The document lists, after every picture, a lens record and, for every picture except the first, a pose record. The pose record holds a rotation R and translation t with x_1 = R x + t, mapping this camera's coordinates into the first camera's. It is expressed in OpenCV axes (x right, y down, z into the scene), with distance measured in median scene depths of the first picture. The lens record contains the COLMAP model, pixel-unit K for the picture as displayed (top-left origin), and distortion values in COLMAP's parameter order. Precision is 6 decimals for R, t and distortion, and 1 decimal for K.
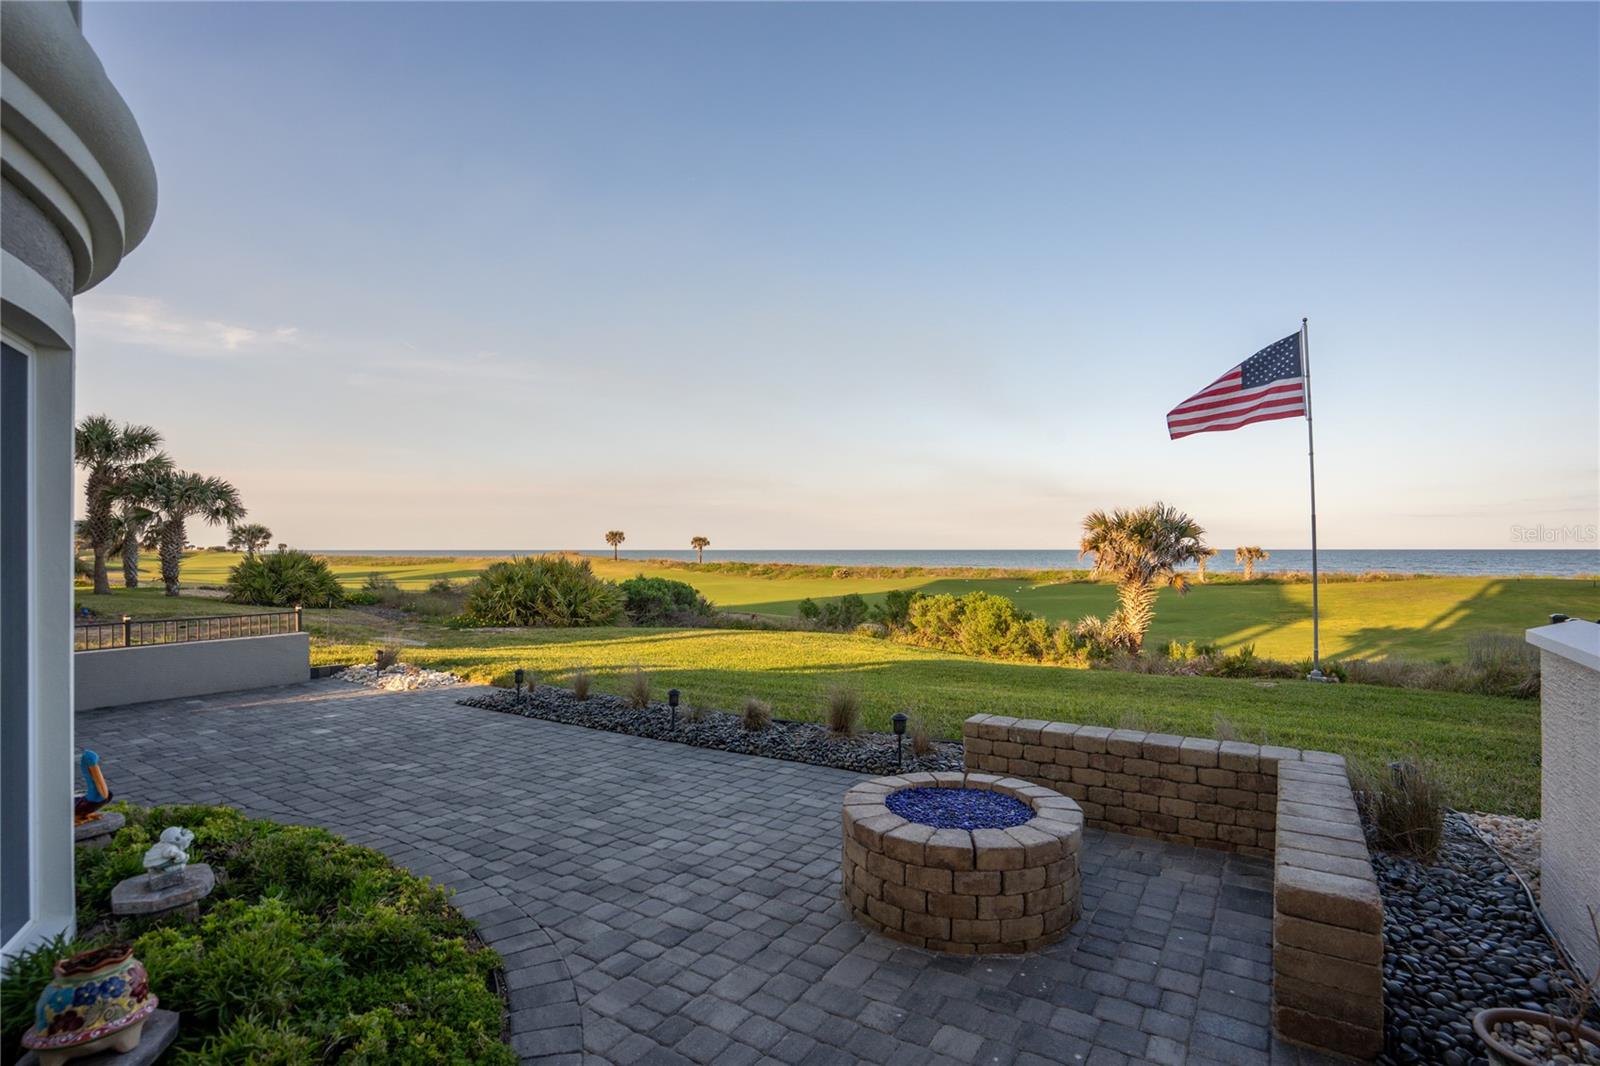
lens RADIAL K [[779.5, 0, 790.6], [0, 779.5, 537.0], [0, 0, 1]] dist [-0.001380, 0.000731]
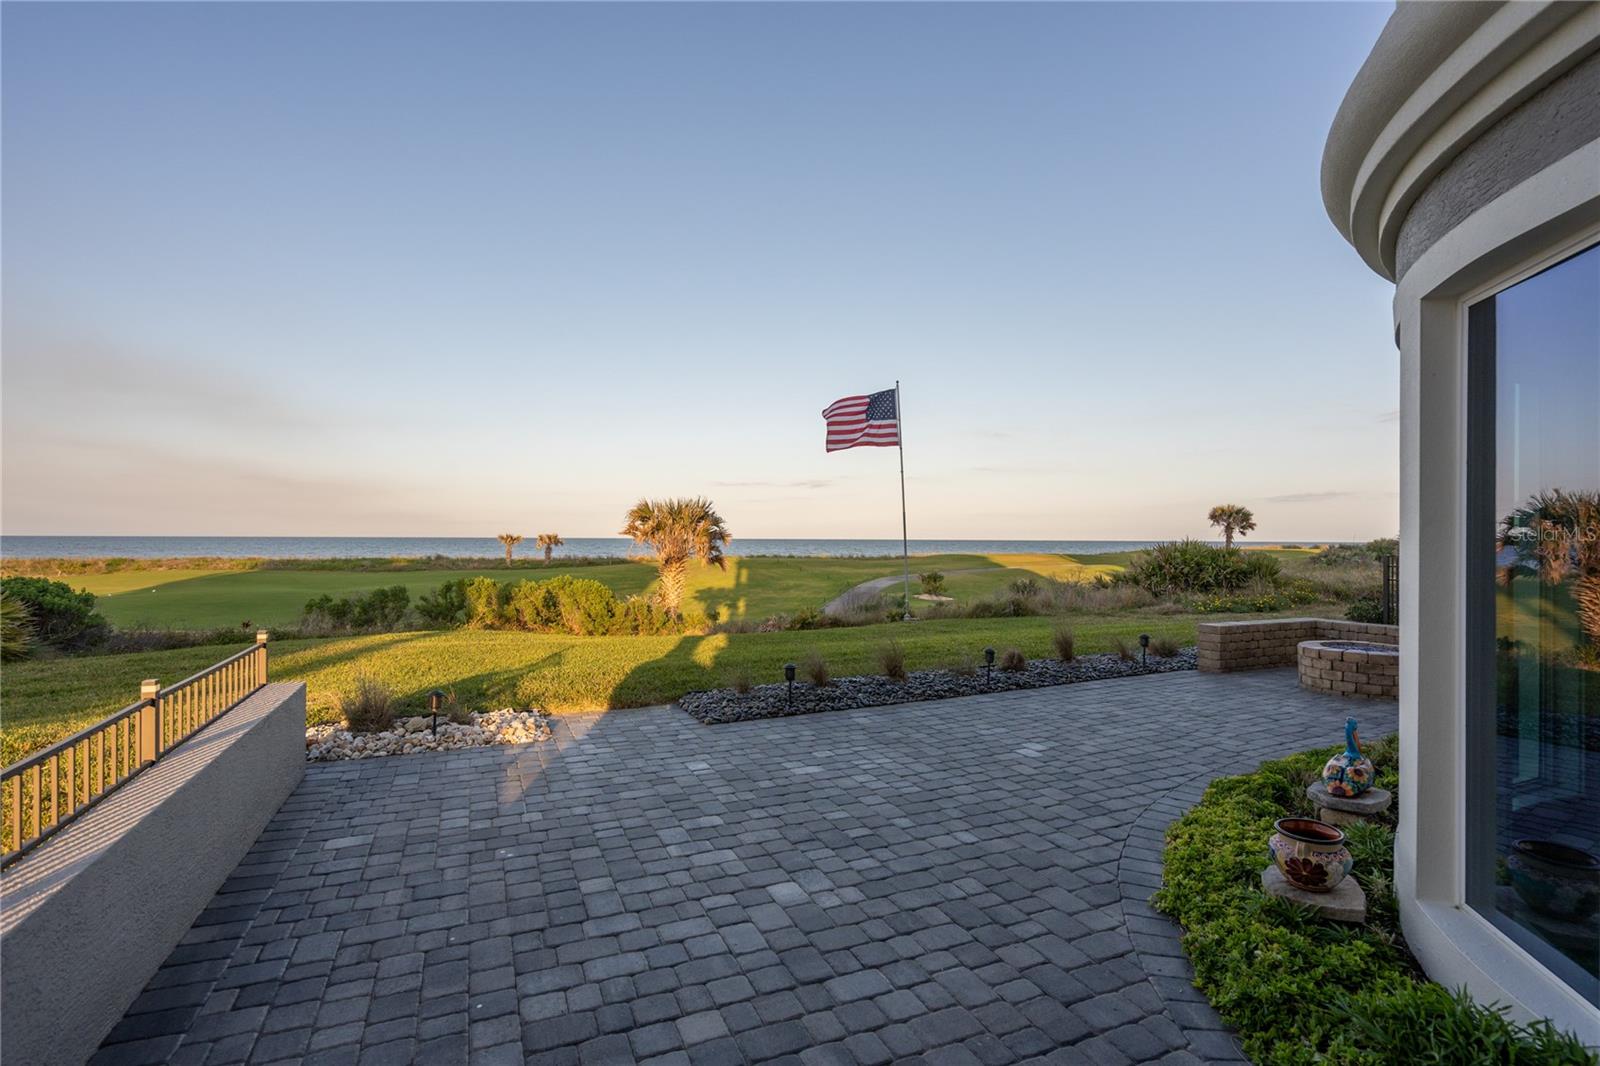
lens RADIAL K [[779.5, 0, 791.7], [0, 779.5, 544.7], [0, 0, 1]] dist [-0.001380, 0.000731]
pose [[0.535198, -0.002604, 0.844723, -0.457020], [-0.017871, 0.999737, 0.014405, 0.010888], [-0.844538, -0.022806, 0.535010, 0.229705]]
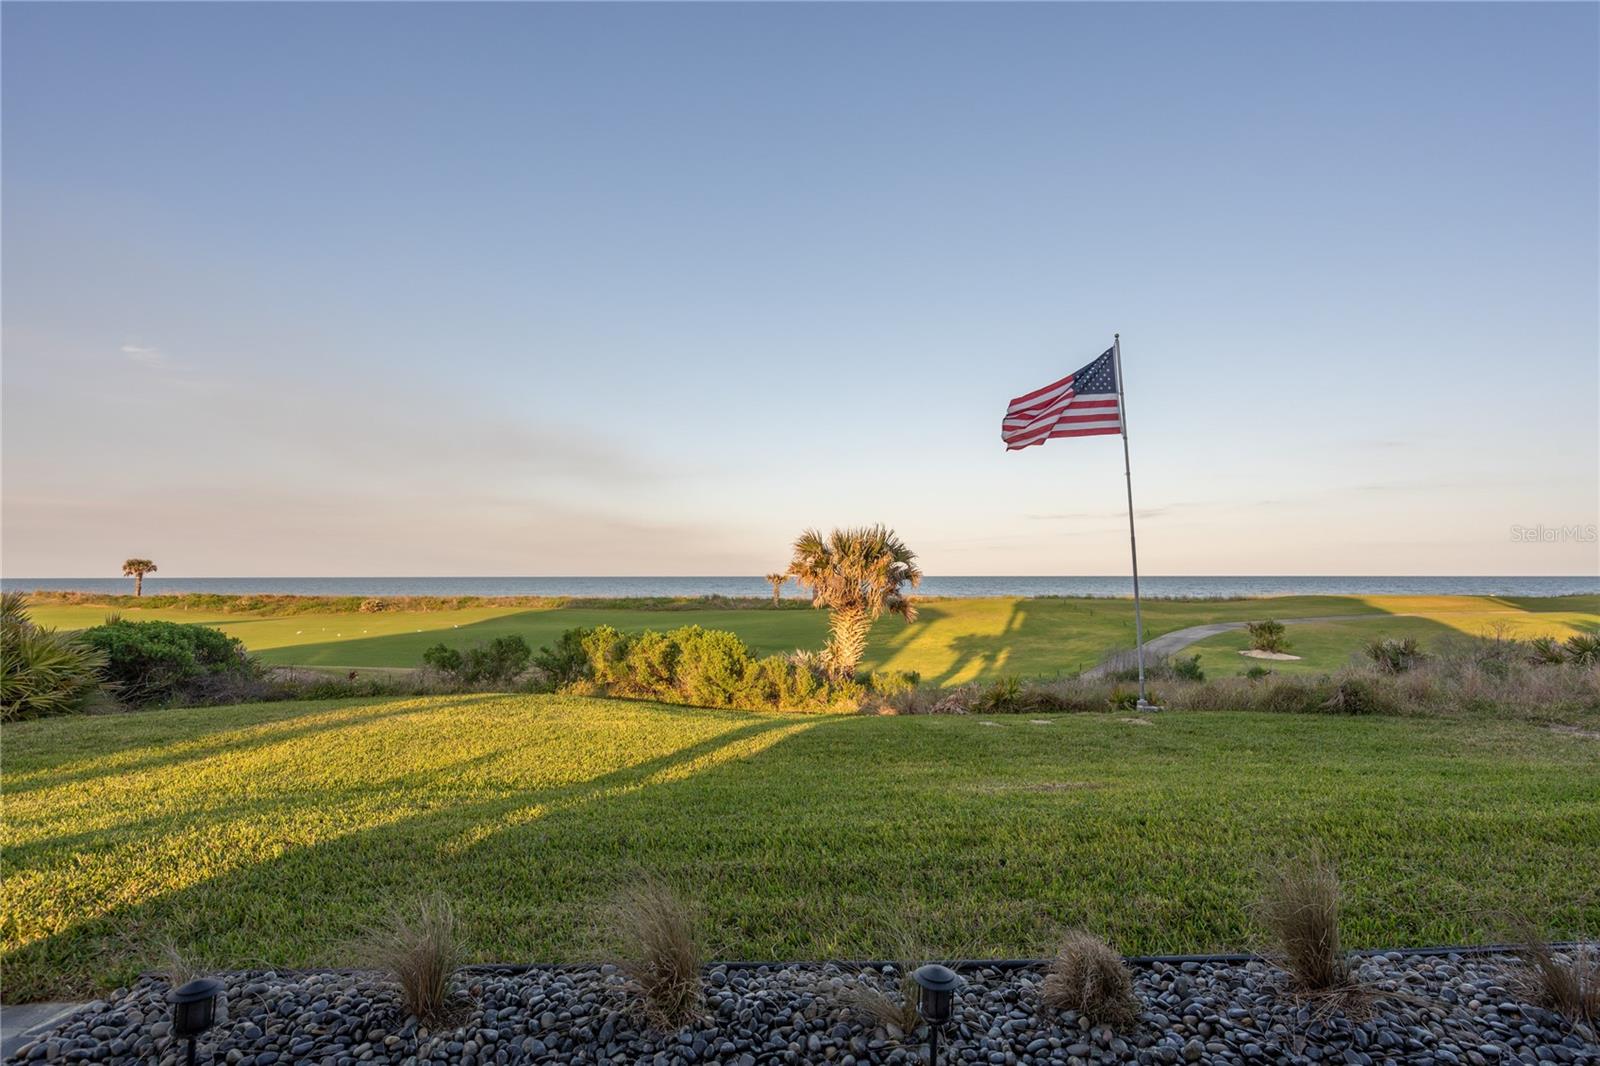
lens RADIAL K [[779.5, 0, 807.1], [0, 779.5, 544.6], [0, 0, 1]] dist [-0.001380, 0.000731]
pose [[0.819685, 0.023306, 0.572340, -0.131053], [-0.008344, 0.999552, -0.028752, 0.007779], [-0.572753, 0.018792, 0.819512, 0.273983]]
